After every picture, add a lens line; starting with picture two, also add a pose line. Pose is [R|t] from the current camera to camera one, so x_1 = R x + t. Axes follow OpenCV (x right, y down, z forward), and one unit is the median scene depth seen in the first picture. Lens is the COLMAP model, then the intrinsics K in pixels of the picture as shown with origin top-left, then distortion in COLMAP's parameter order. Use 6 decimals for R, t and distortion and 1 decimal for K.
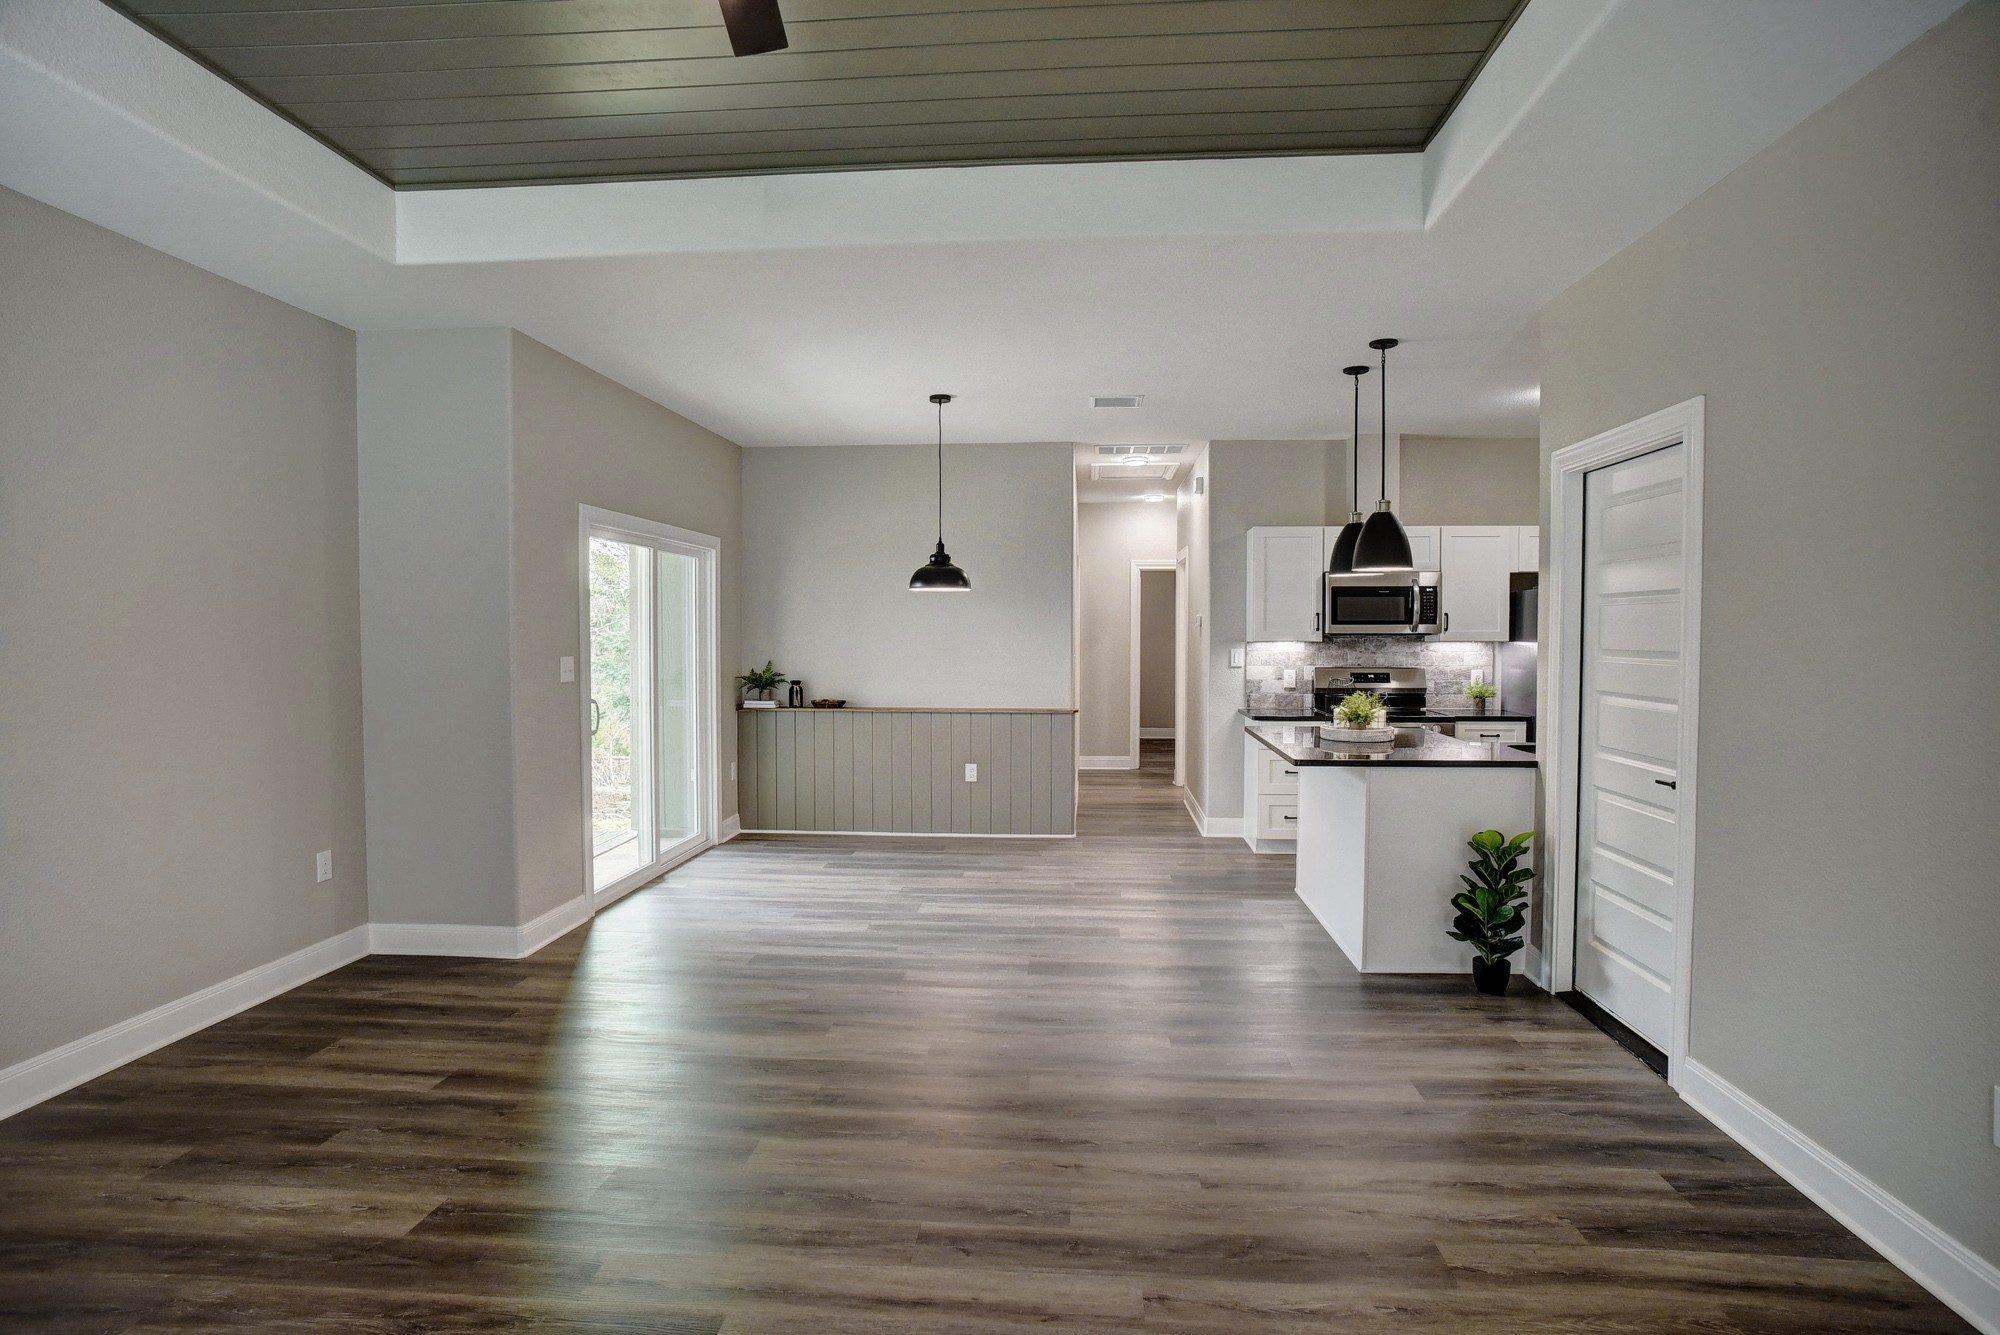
lens RADIAL K [[1028.3, 0, 1015.8], [0, 1028.3, 664.6], [0, 0, 1]] dist [-0.070966, 0.039513]
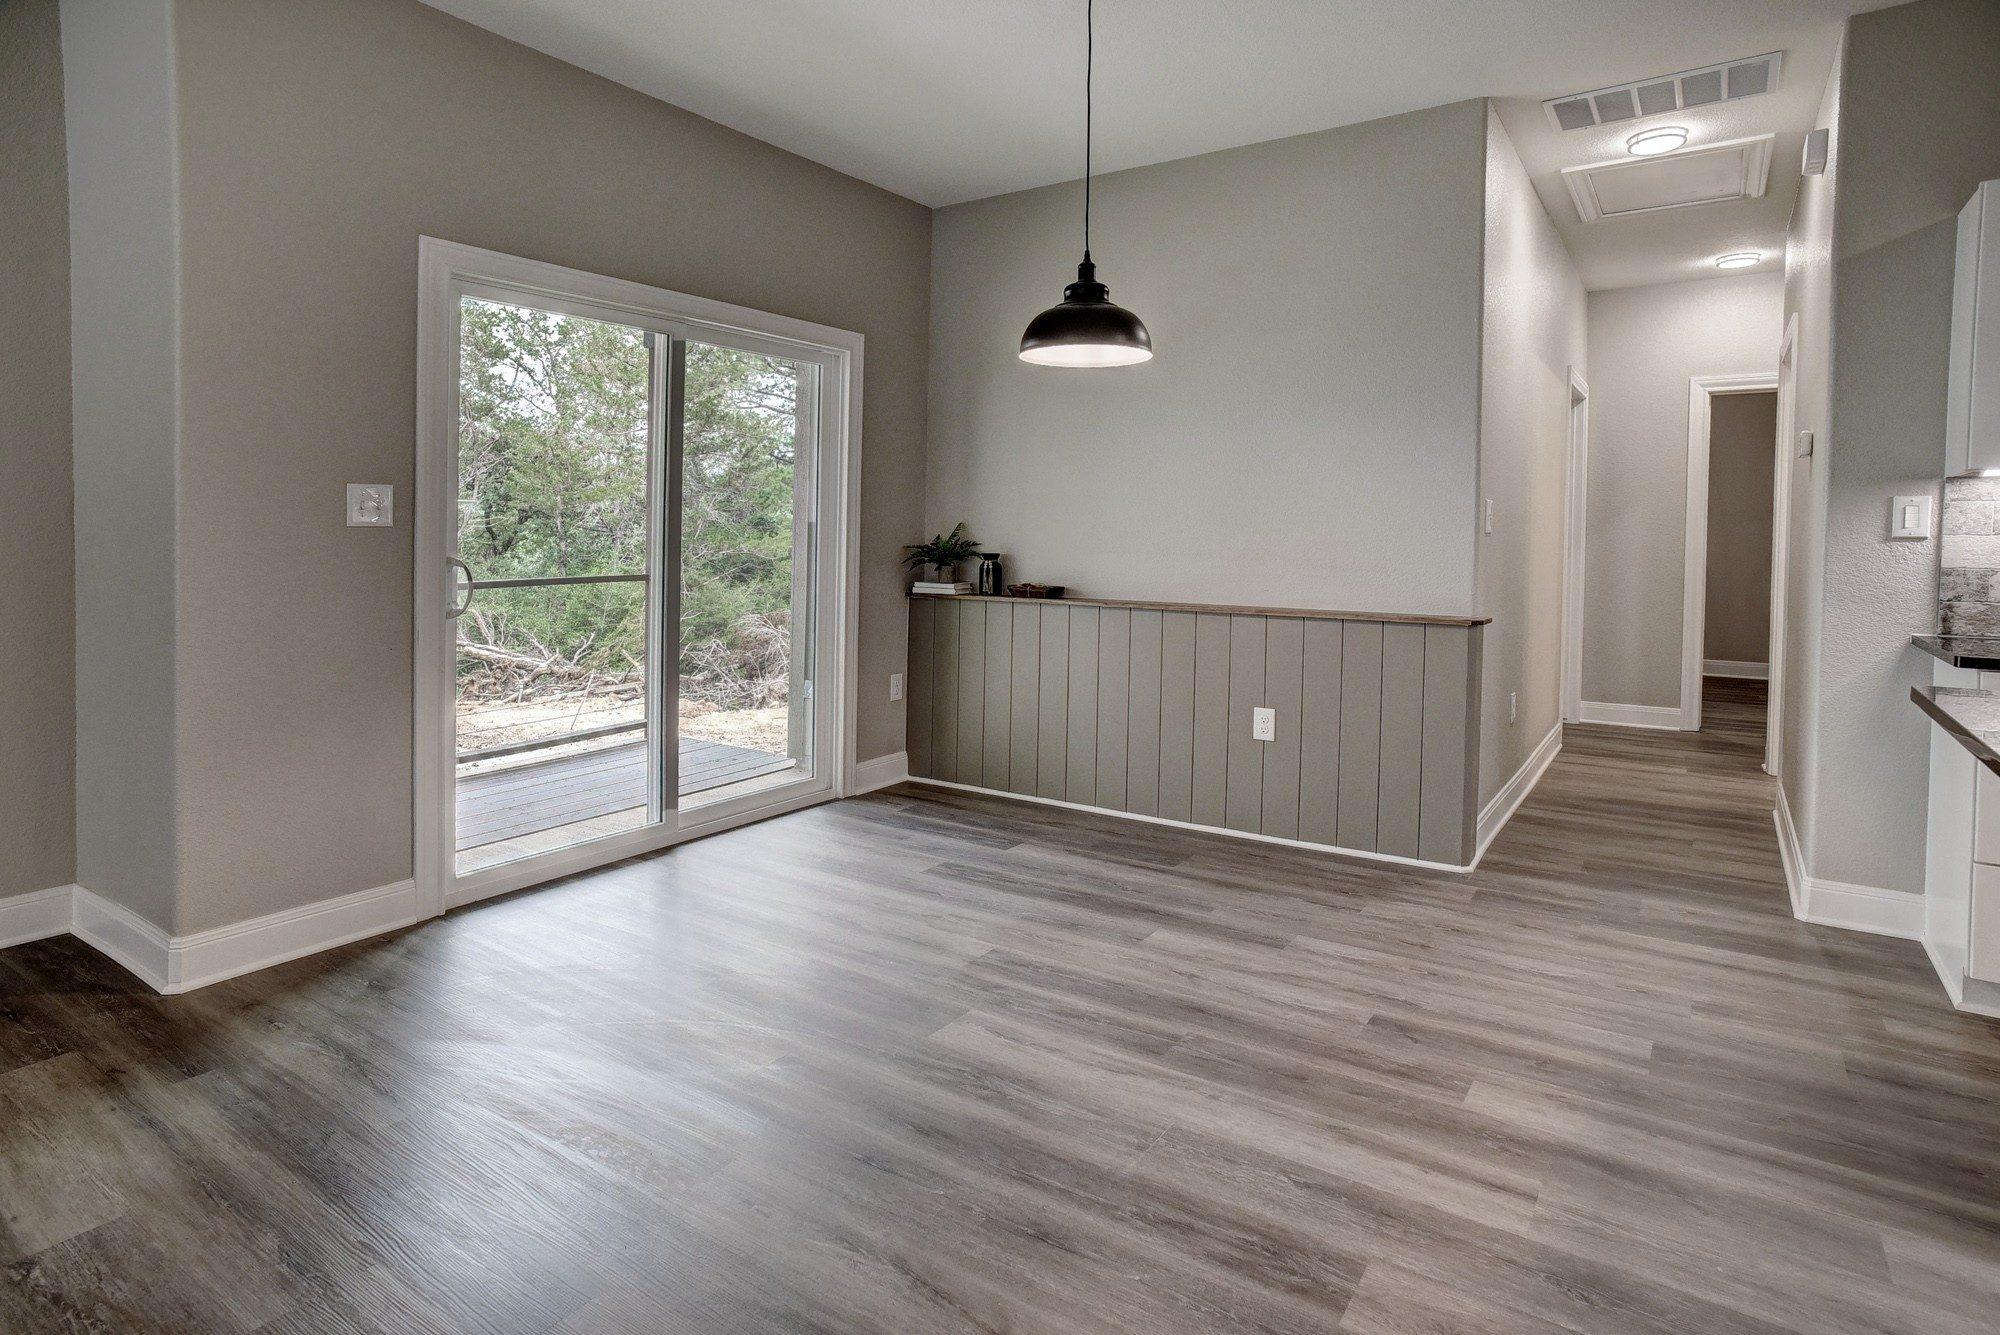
lens RADIAL K [[967.1, 0, 994.0], [0, 967.1, 575.4], [0, 0, 1]] dist [-0.061808, 0.030241]
pose [[0.835248, 0.021766, -0.549443, 0.119847], [-0.017572, 0.999762, 0.012893, 0.021703], [0.549593, -0.001114, 0.835432, 0.497967]]
